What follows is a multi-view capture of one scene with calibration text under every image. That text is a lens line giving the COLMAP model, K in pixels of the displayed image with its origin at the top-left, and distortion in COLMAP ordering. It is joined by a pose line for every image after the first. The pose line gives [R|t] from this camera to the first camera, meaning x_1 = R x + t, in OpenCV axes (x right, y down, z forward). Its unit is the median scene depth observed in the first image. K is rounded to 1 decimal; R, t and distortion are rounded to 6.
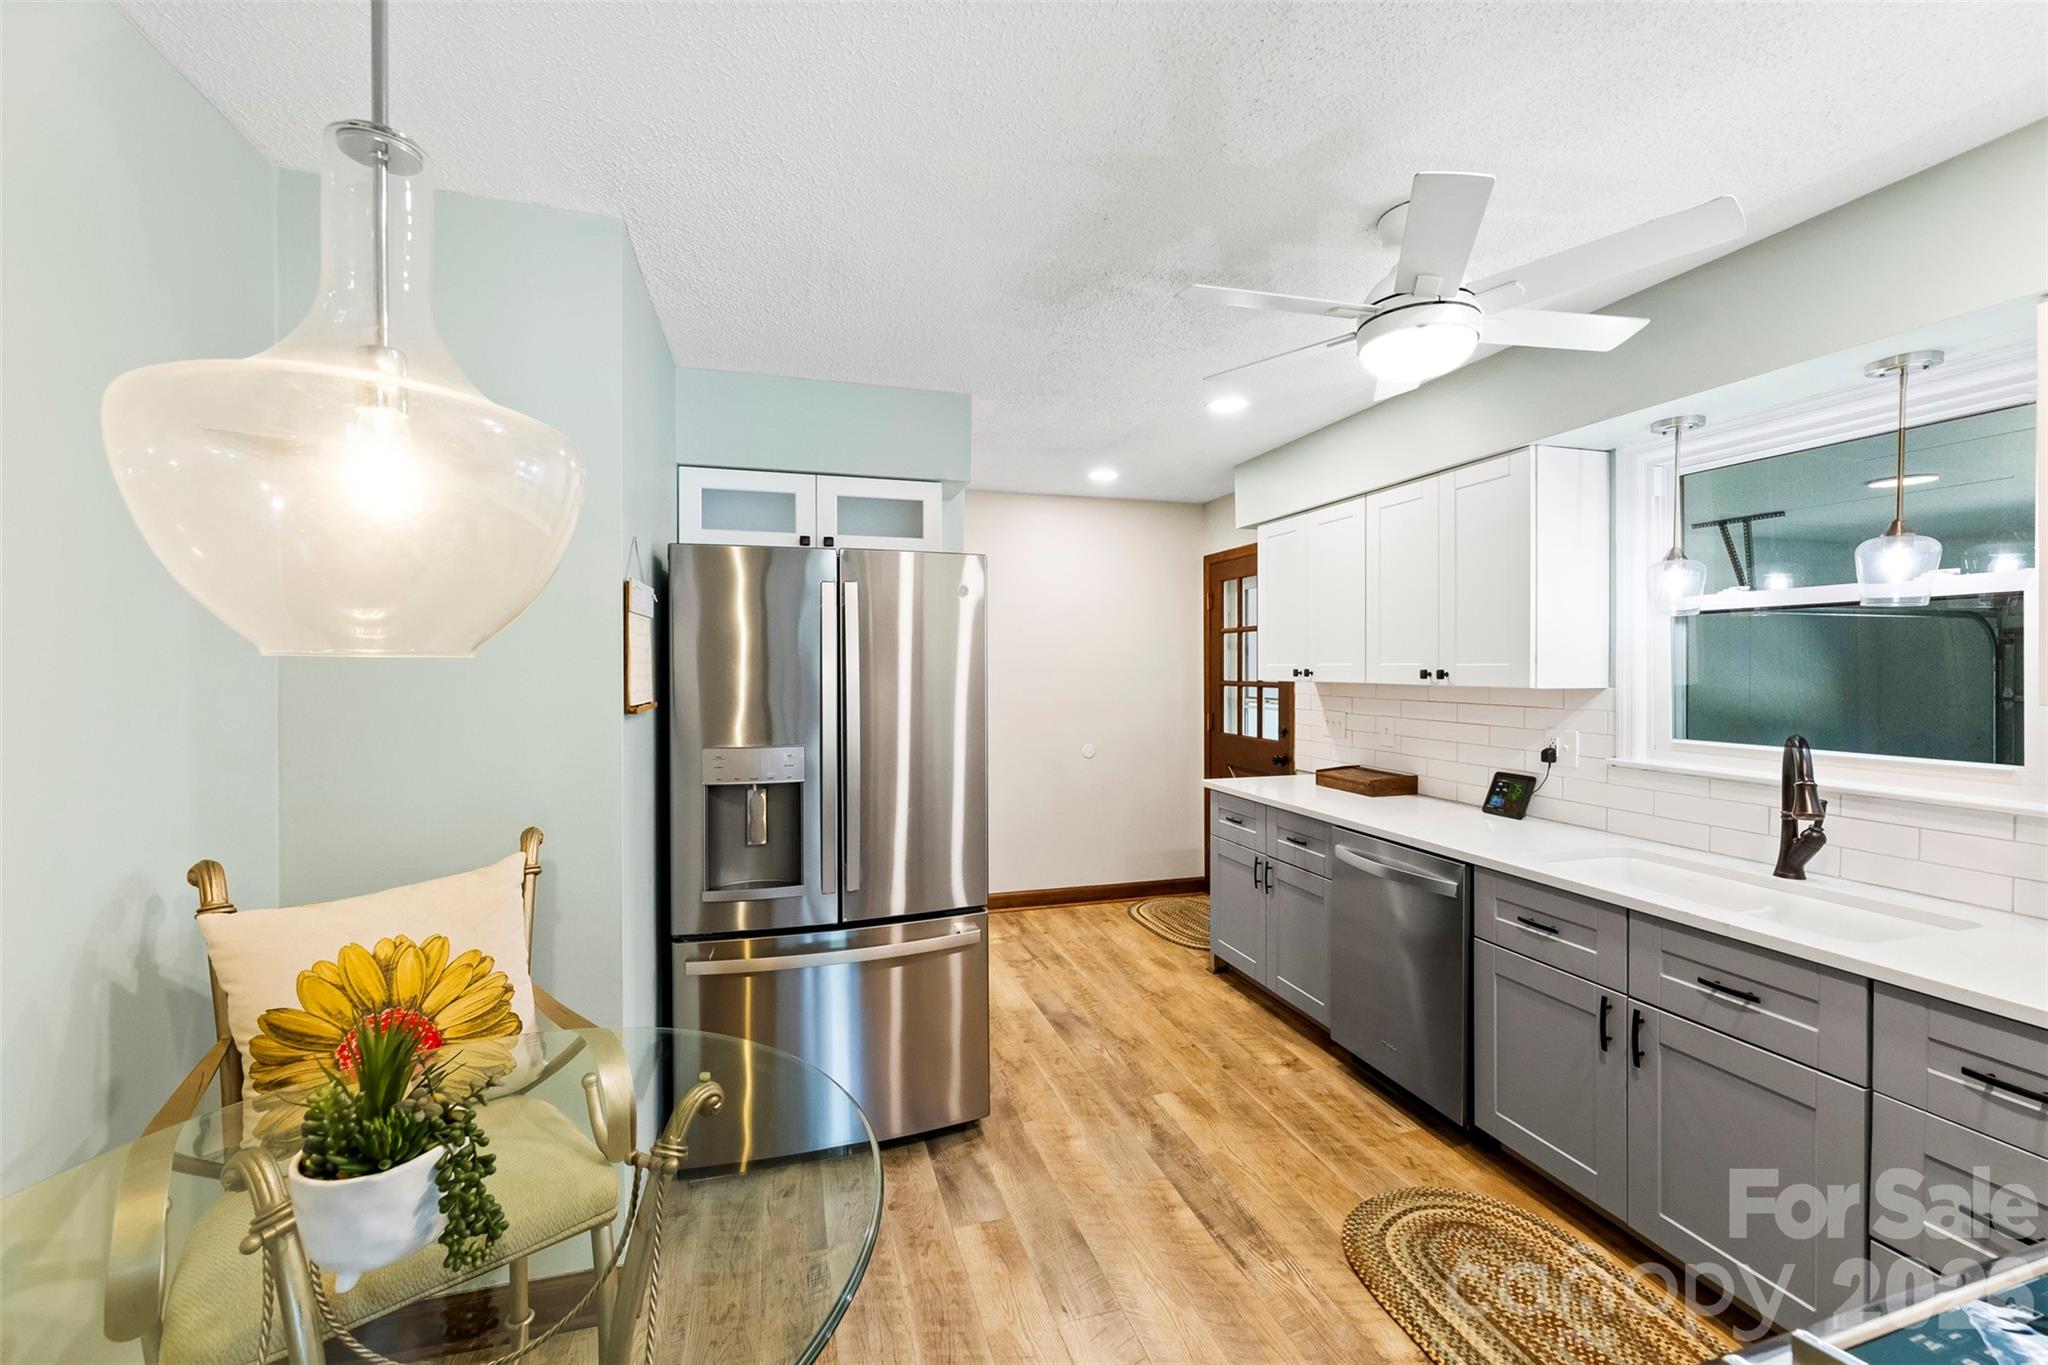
lens RADIAL K [[835.9, 0, 1022.0], [0, 835.9, 669.6], [0, 0, 1]] dist [0.001309, 0.000312]
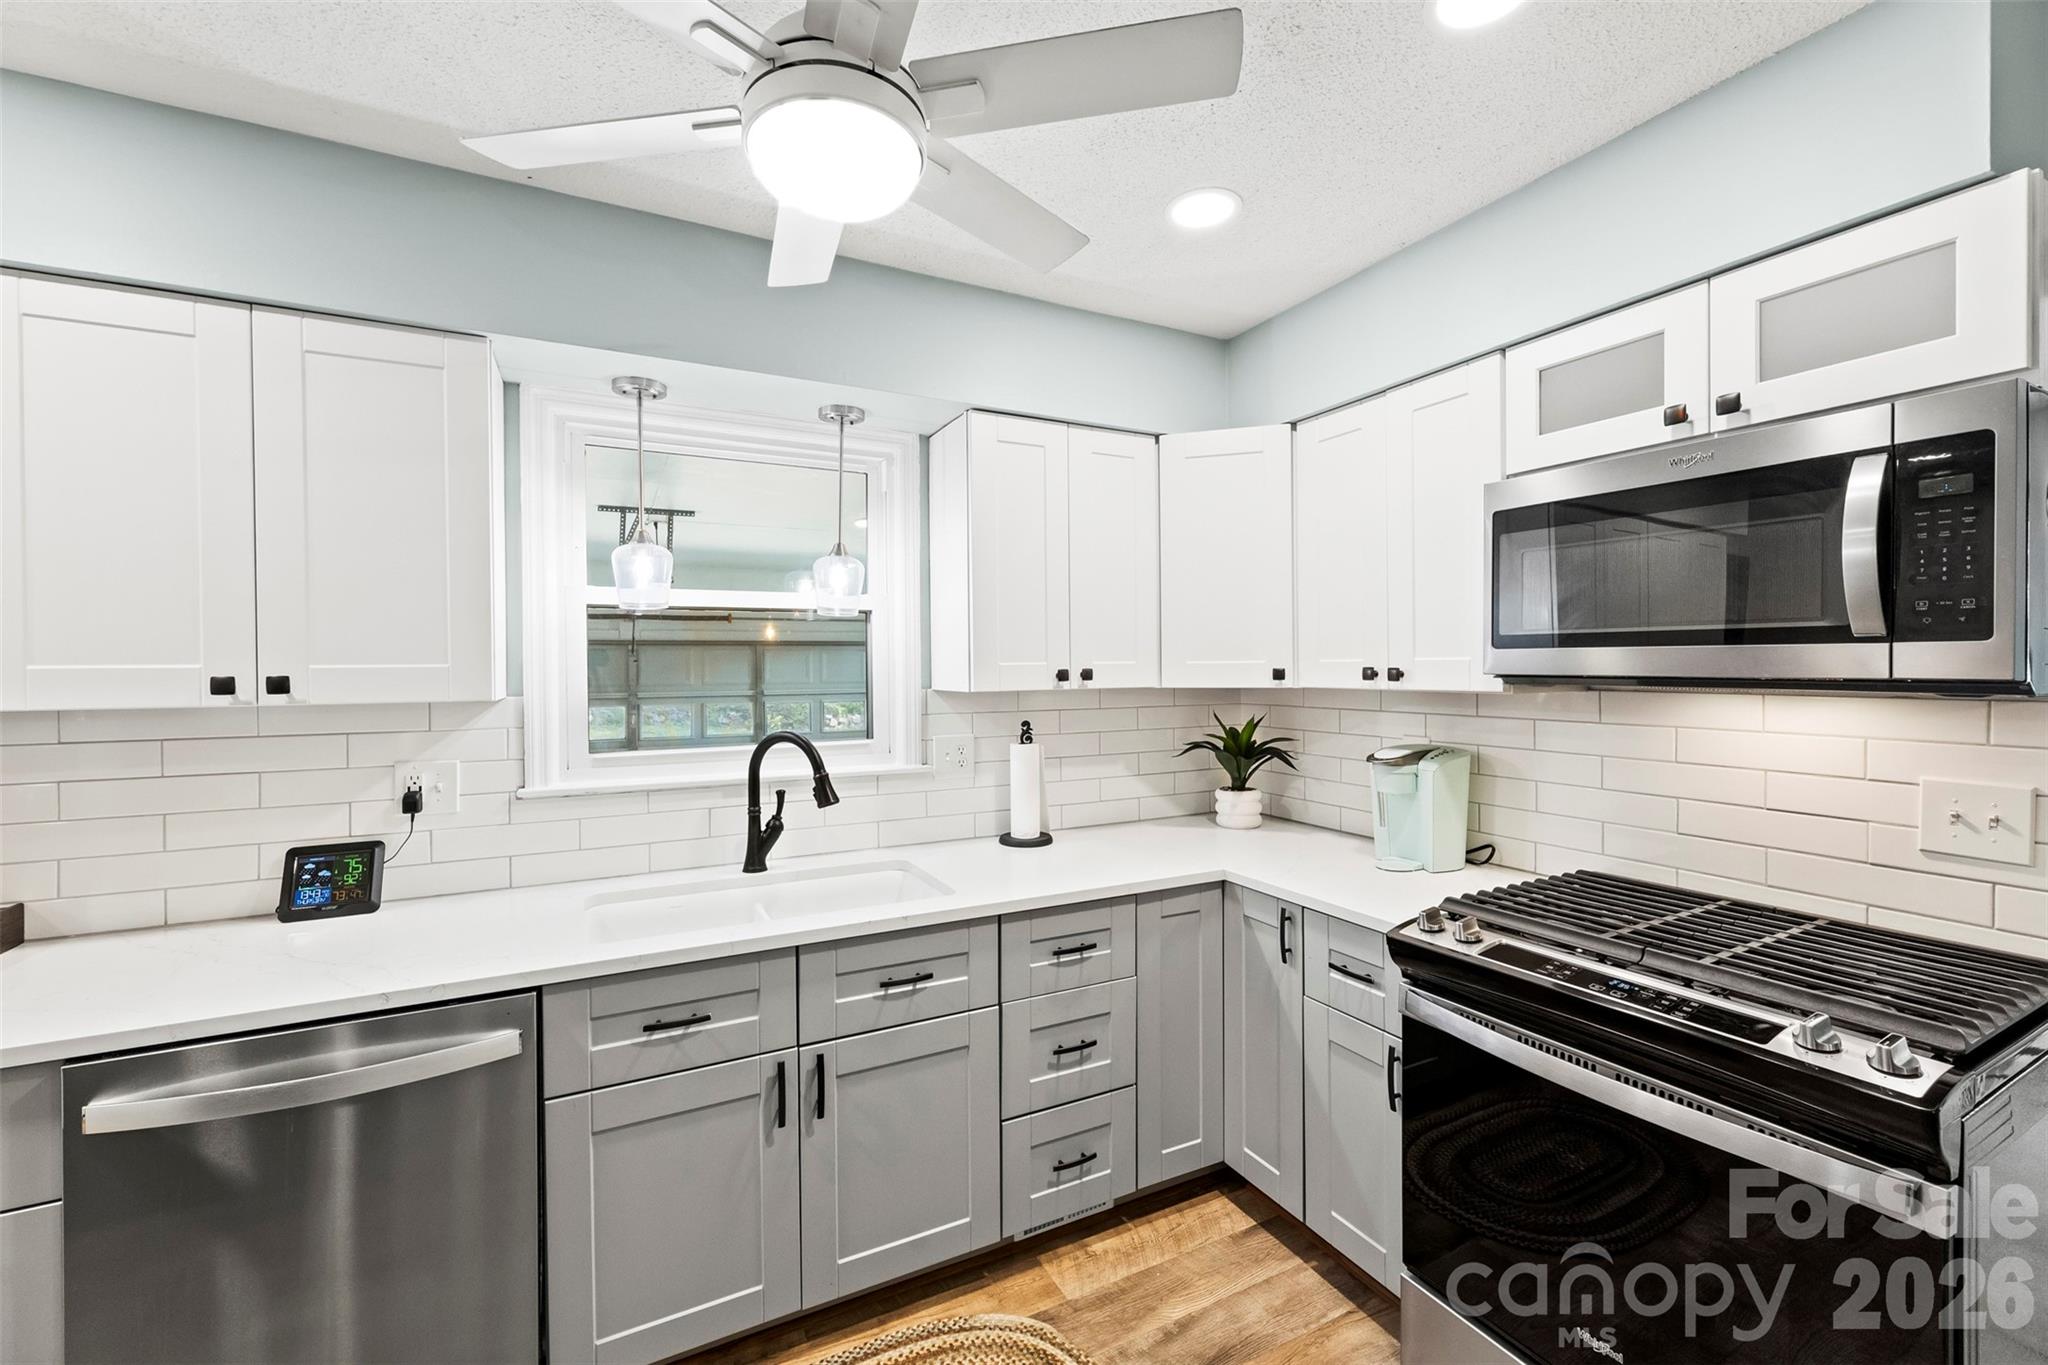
lens RADIAL K [[835.9, 0, 1022.0], [0, 835.9, 669.6], [0, 0, 1]] dist [0.001309, 0.000312]
pose [[-0.188810, -0.003942, 0.982006, -0.148388], [0.009116, 0.999942, 0.005767, -0.003938], [-0.981971, 0.010041, -0.188763, 0.806034]]
